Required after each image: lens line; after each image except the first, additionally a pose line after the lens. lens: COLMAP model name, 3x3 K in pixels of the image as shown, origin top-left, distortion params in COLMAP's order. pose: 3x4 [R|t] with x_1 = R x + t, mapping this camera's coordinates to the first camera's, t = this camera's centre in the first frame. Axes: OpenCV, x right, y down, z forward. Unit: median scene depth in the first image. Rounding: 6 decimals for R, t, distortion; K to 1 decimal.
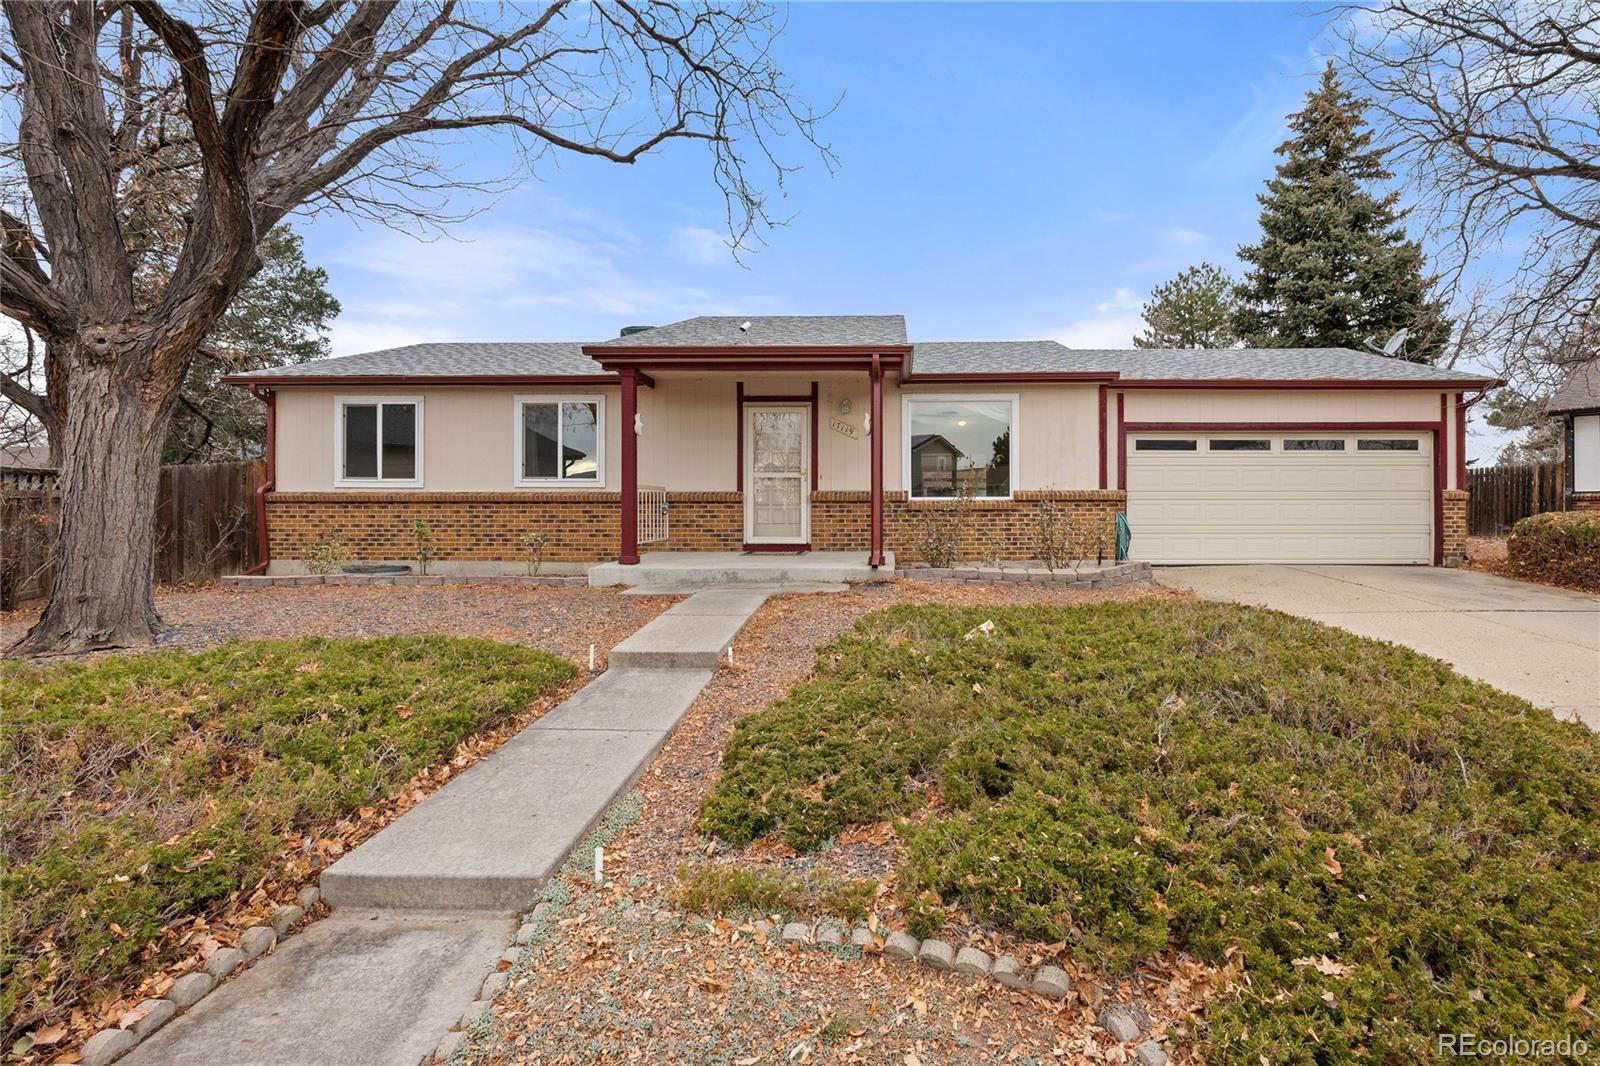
lens RADIAL K [[720.1, 0, 853.0], [0, 720.1, 515.1], [0, 0, 1]] dist [-0.012846, 0.001028]
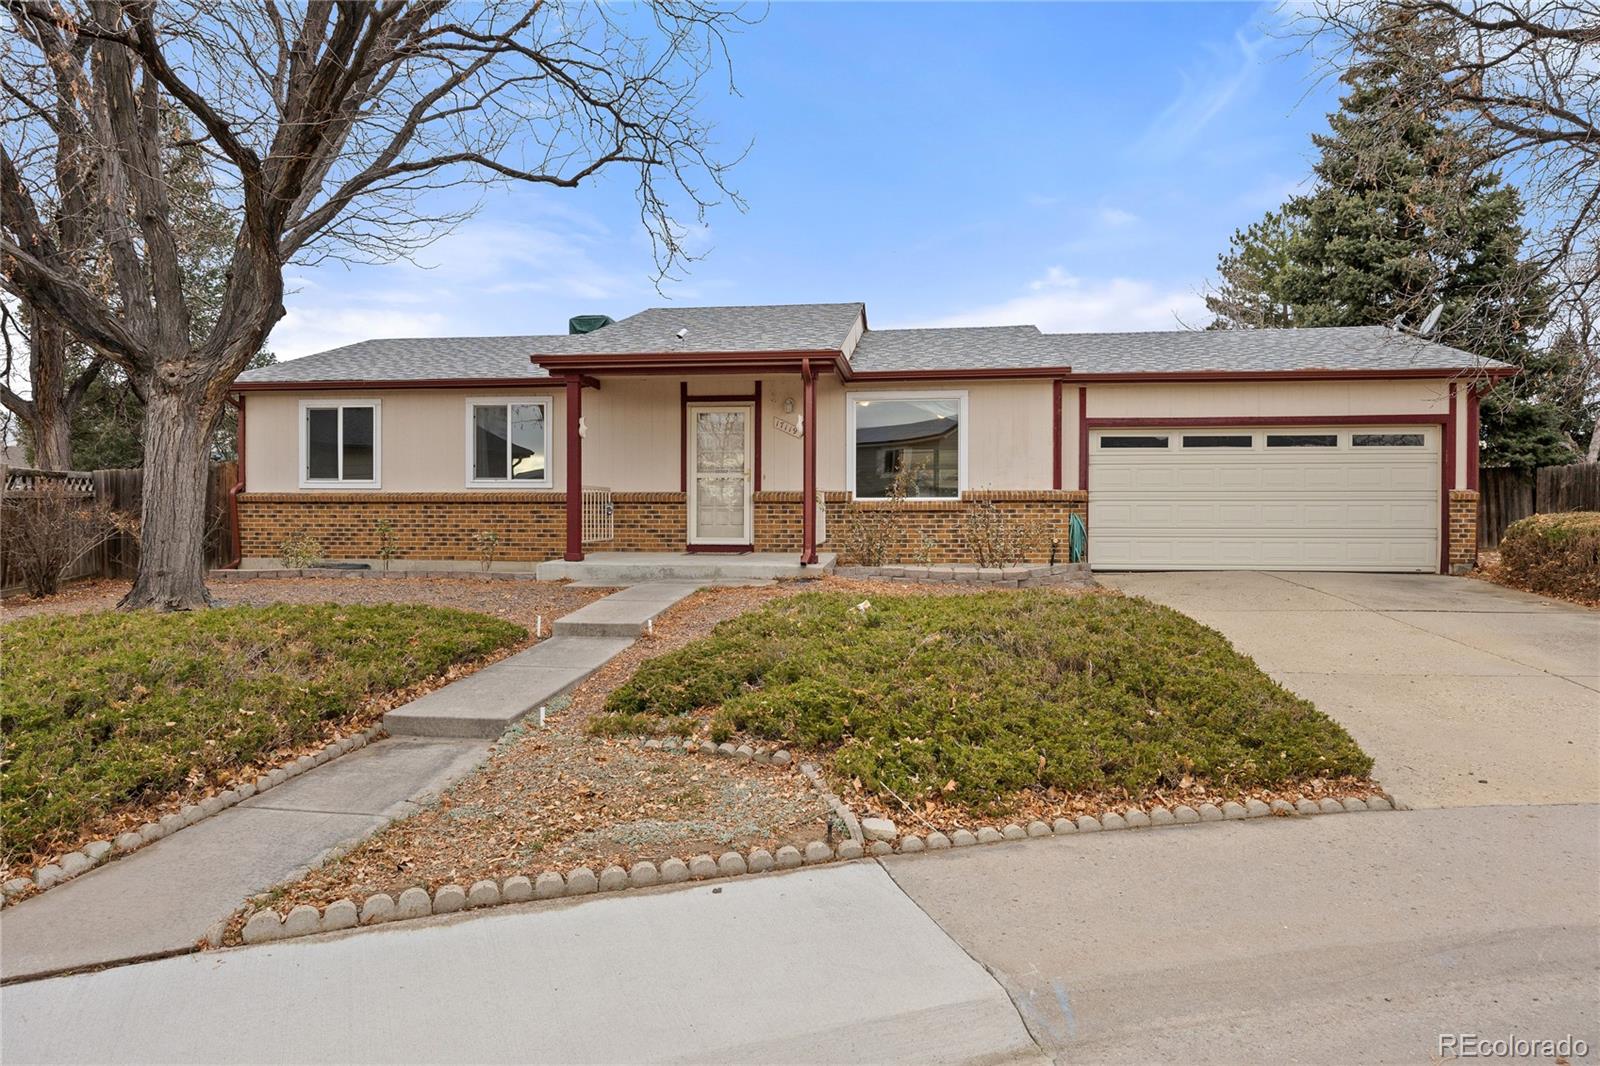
lens RADIAL K [[932.1, 0, 764.9], [0, 932.1, 536.3], [0, 0, 1]] dist [-0.008205, -0.000027]
pose [[0.993762, 0.004739, -0.111424, 0.100312], [-0.003305, 0.999909, 0.013045, 0.011445], [0.111475, -0.012595, 0.993687, -0.274051]]
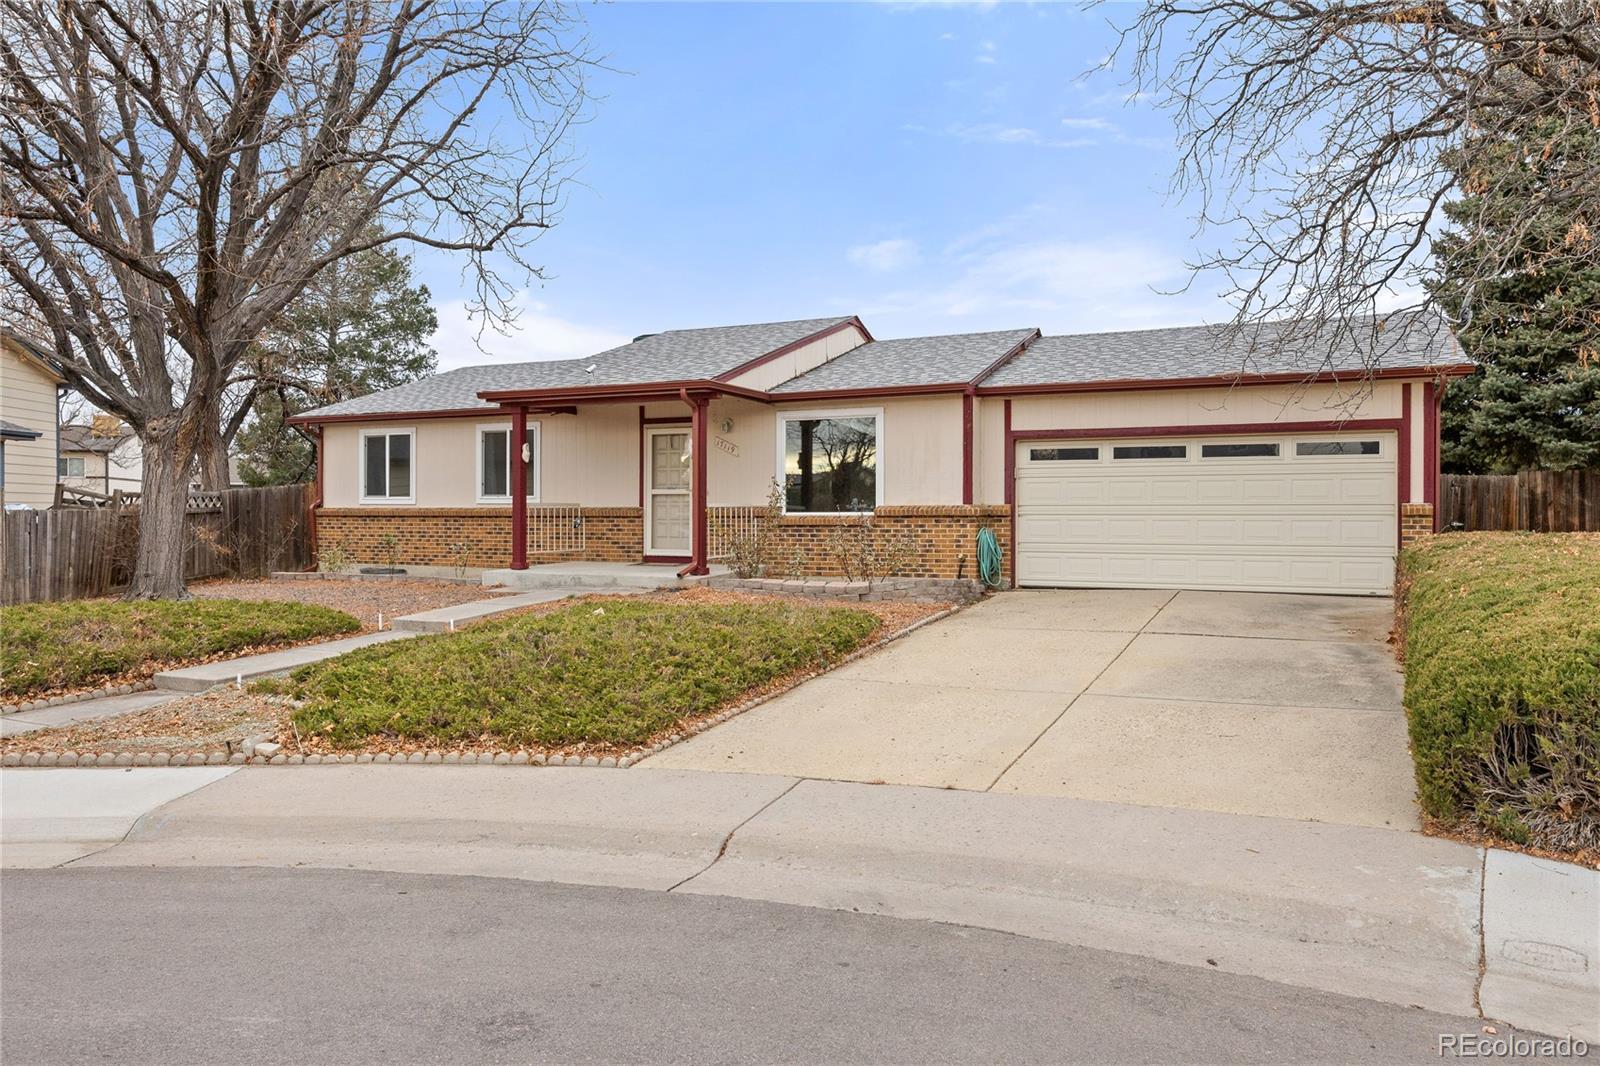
lens RADIAL K [[1059.8, 0, 797.1], [0, 1059.8, 531.0], [0, 0, 1]] dist [-0.008067, -0.003330]
pose [[0.918567, 0.007493, -0.395195, 0.696310], [-0.005186, 0.999963, 0.006904, -0.009217], [0.395232, -0.004292, 0.918571, -0.376186]]
